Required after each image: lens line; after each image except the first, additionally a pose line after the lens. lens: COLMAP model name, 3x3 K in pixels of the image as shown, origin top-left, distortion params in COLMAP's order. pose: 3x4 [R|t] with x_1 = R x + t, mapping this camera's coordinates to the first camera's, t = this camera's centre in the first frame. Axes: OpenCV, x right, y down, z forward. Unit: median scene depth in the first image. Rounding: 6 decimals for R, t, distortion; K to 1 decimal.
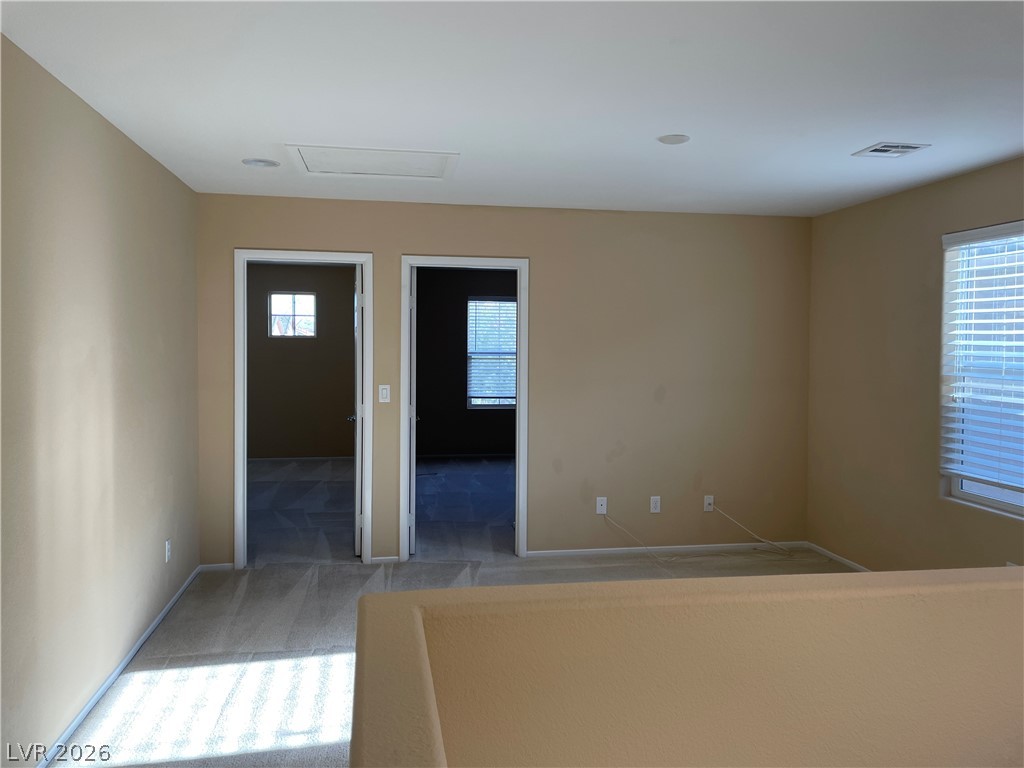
lens RADIAL K [[770.0, 0, 509.7], [0, 770.0, 376.9], [0, 0, 1]] dist [0.089448, -0.109357]
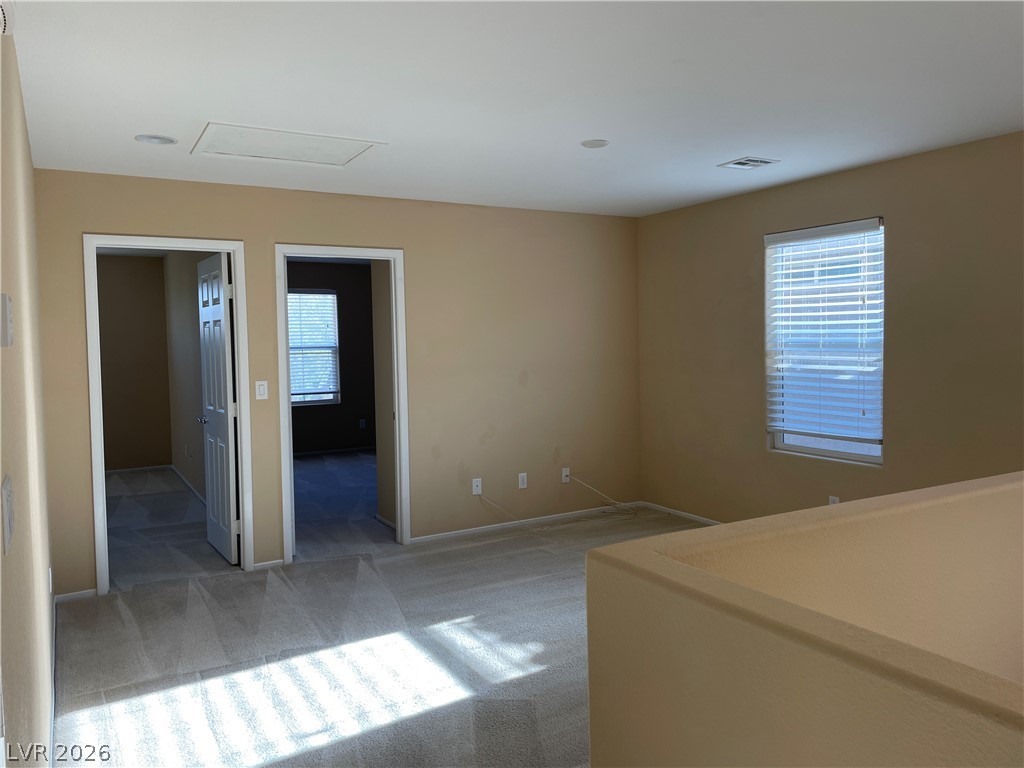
lens RADIAL K [[770.0, 0, 510.8], [0, 770.0, 379.0], [0, 0, 1]] dist [0.089448, -0.109357]
pose [[0.937354, -0.044851, 0.345478, -0.240906], [0.041194, 0.998990, 0.017926, 0.004278], [-0.345934, -0.002571, 0.938256, 0.000611]]
